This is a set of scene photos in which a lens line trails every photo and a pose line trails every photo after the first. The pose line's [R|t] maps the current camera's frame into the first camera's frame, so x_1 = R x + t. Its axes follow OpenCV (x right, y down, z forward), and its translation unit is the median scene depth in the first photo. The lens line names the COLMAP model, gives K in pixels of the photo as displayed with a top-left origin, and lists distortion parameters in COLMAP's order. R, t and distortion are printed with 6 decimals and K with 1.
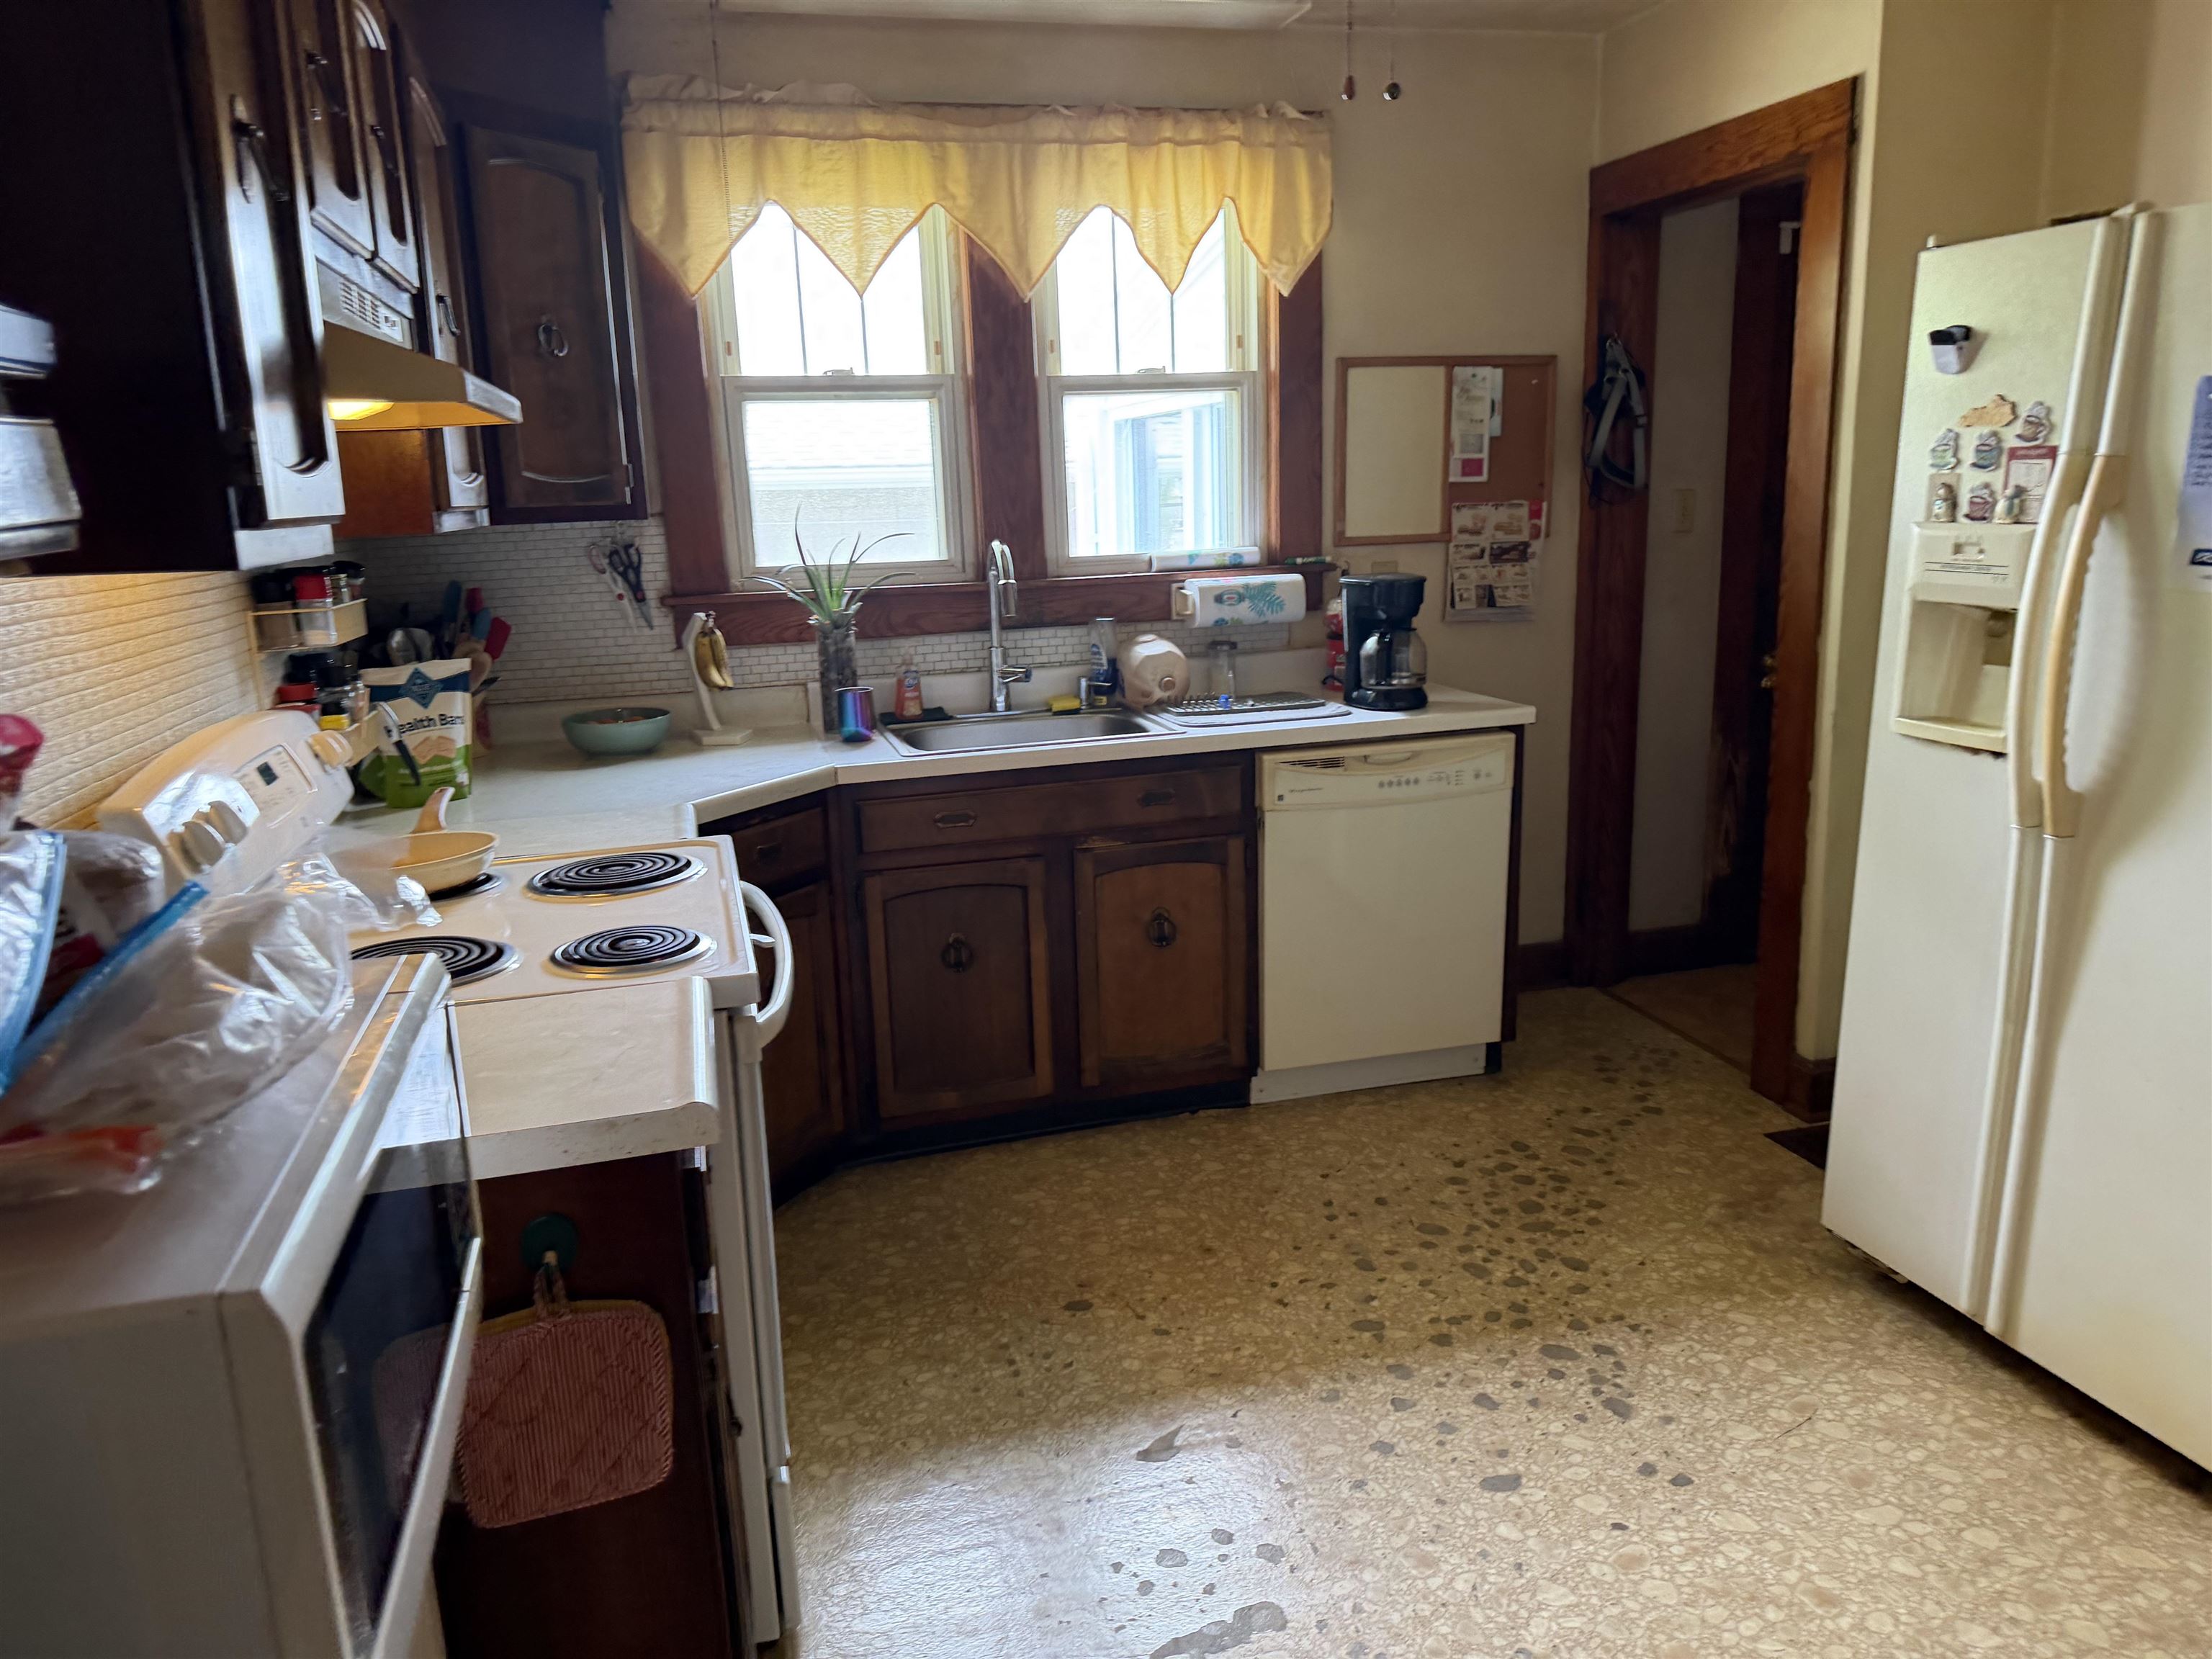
lens RADIAL K [[1599.7, 0, 1107.6], [0, 1599.7, 851.8], [0, 0, 1]] dist [0.192596, -0.445584]
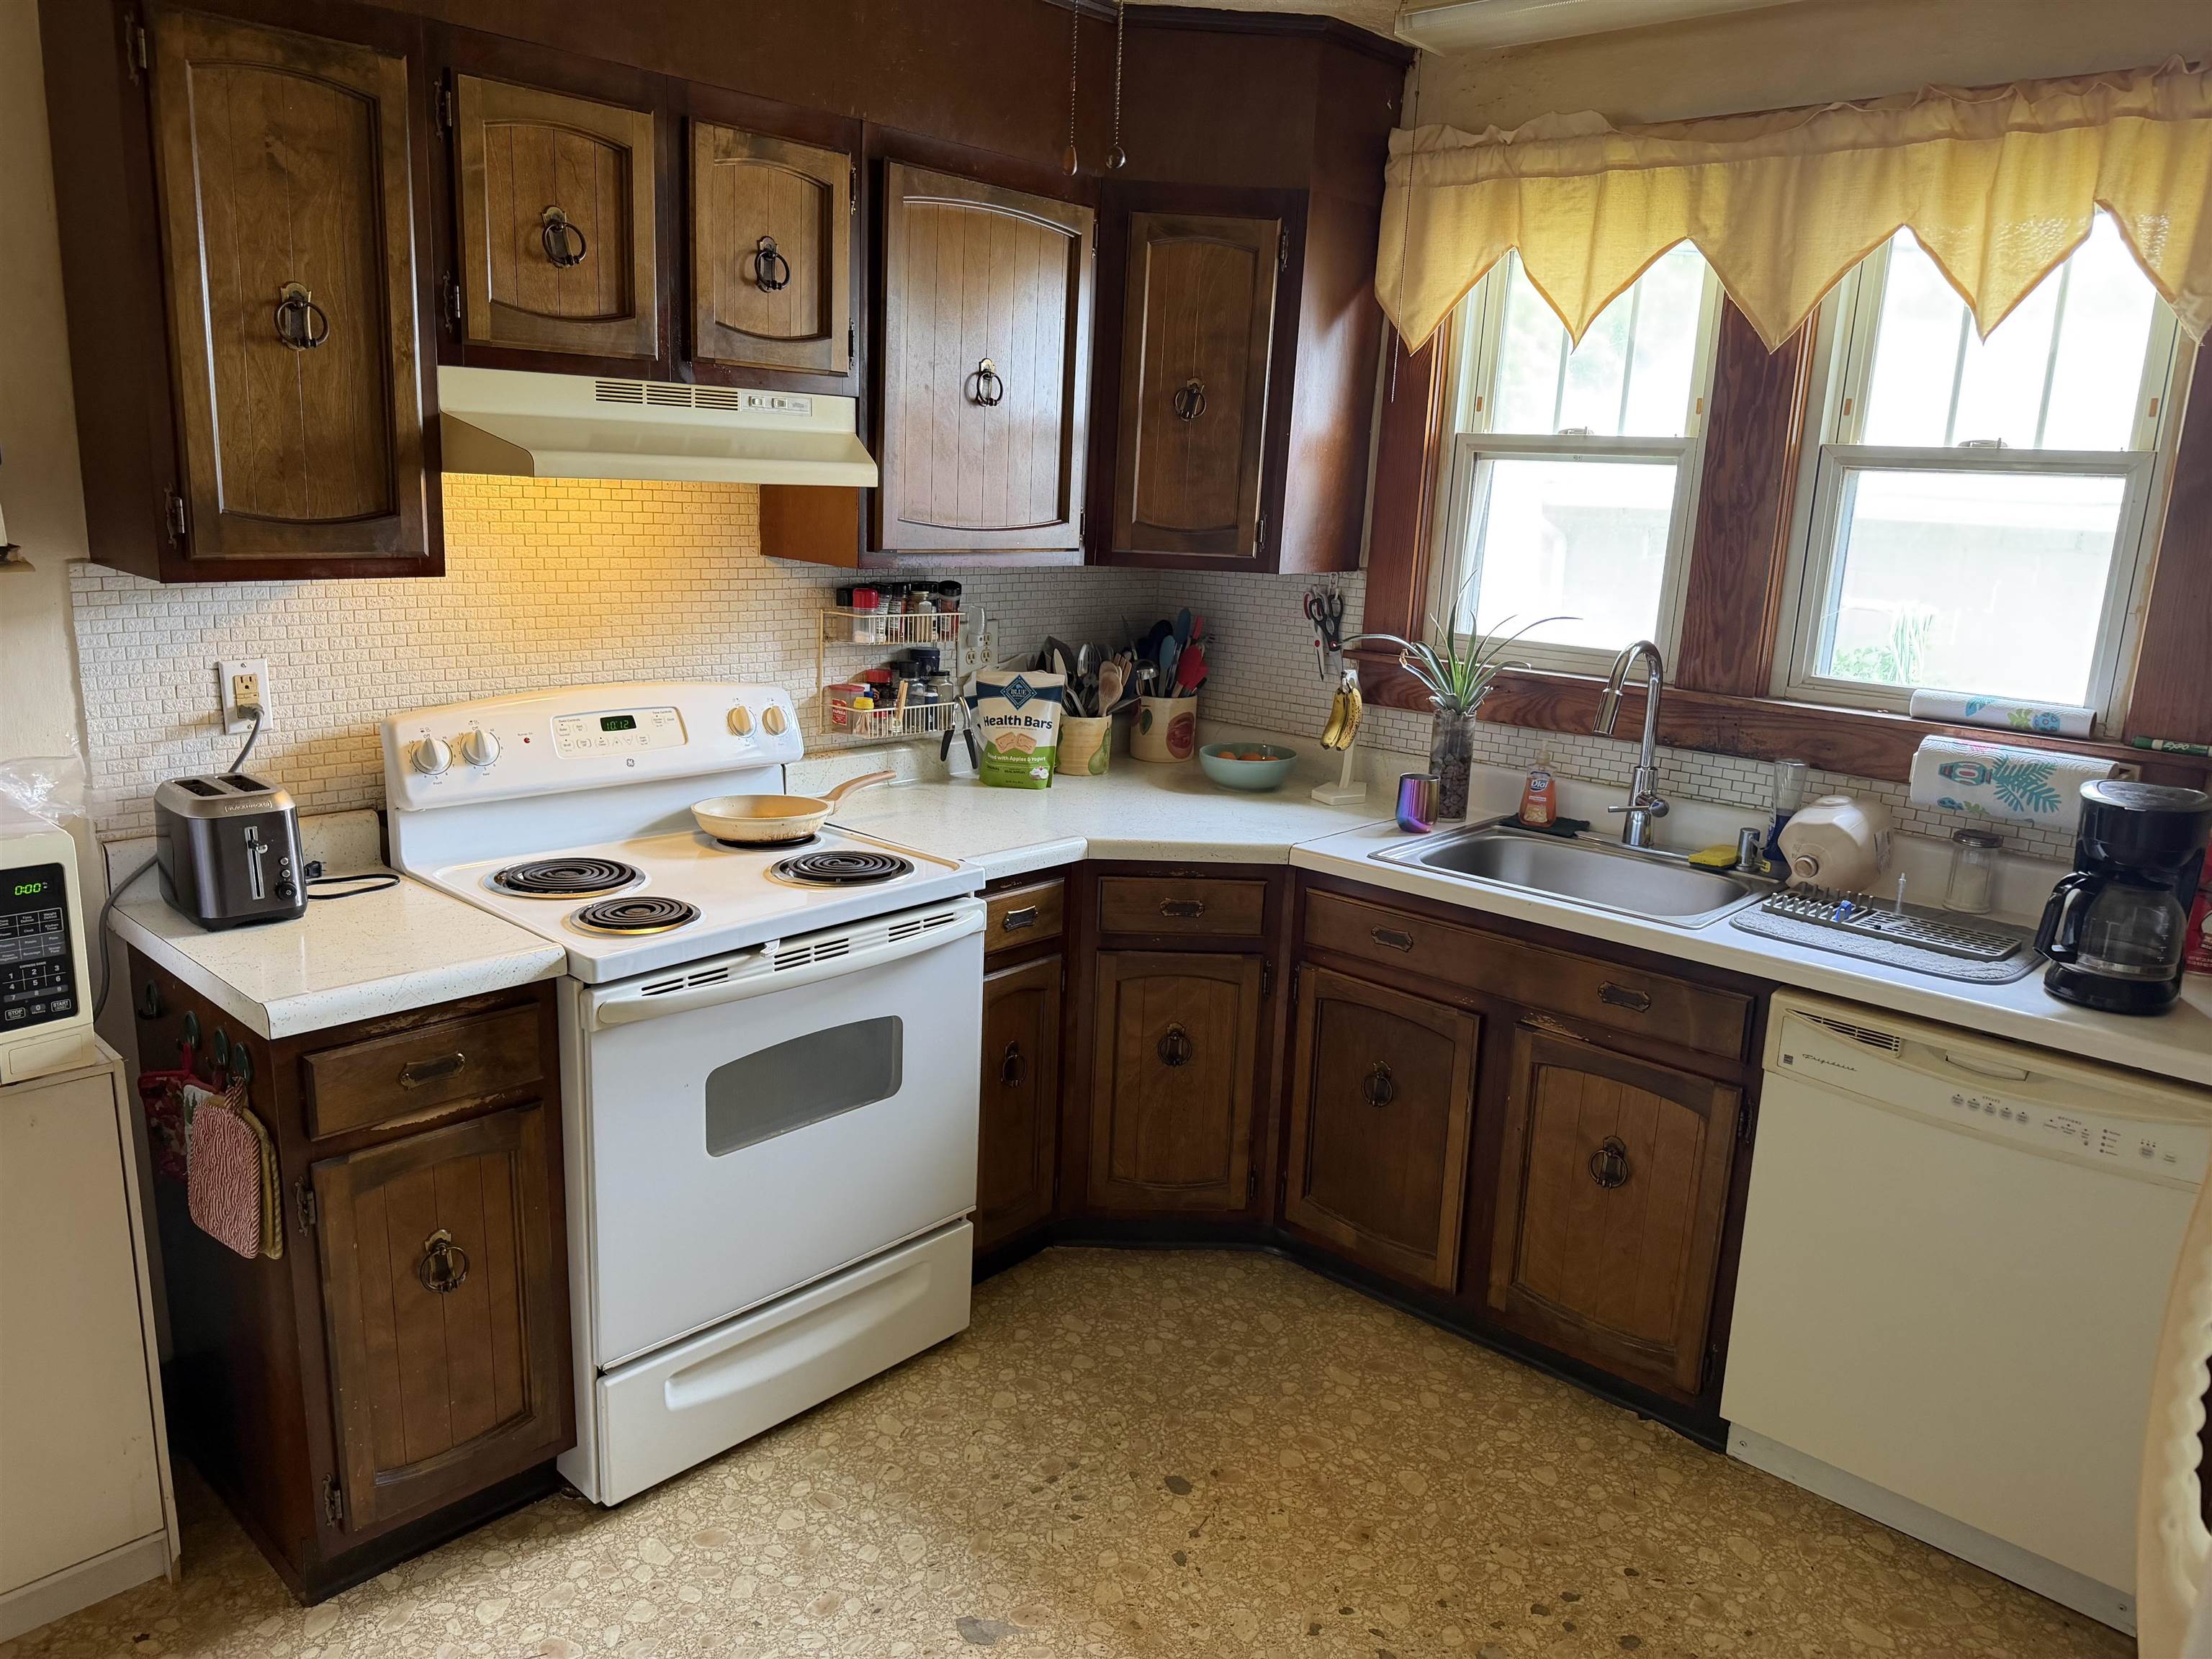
lens RADIAL K [[1570.6, 0, 1106.0], [0, 1570.6, 829.5], [0, 0, 1]] dist [0.069372, -0.068089]
pose [[0.527509, 0.250985, -0.811628, 0.474441], [-0.250069, 0.958910, 0.134001, -0.143966], [0.811911, 0.132277, 0.568598, 0.339178]]
